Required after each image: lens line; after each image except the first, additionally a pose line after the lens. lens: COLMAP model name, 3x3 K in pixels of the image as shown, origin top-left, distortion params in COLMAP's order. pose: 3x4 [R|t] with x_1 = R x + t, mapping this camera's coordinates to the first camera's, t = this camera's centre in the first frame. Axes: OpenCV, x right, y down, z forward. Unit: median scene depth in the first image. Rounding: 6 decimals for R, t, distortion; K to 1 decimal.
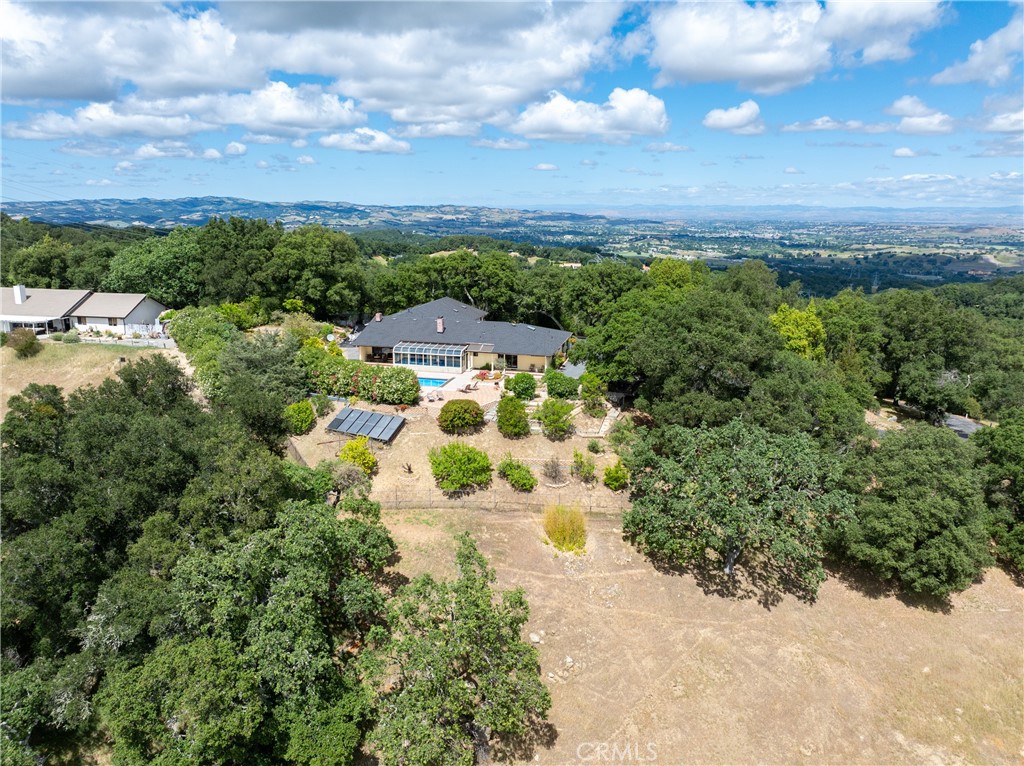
lens RADIAL K [[716.8, 0, 512.0], [0, 716.8, 383.0], [0, 0, 1]] dist [-0.034448, 0.002542]
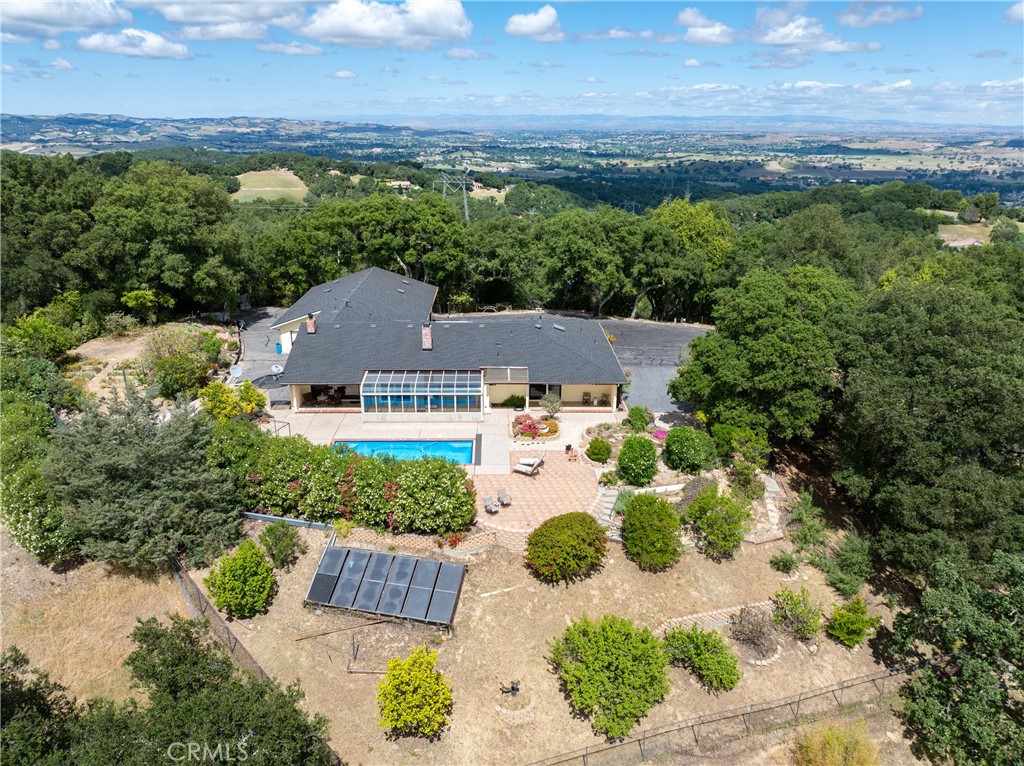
lens RADIAL K [[716.8, 0, 512.0], [0, 716.8, 383.0], [0, 0, 1]] dist [-0.034448, 0.002542]
pose [[0.967189, -0.090431, 0.237417, -0.133798], [0.062588, 0.990516, 0.122313, -0.084361], [-0.246227, -0.103440, 0.963677, 0.294758]]
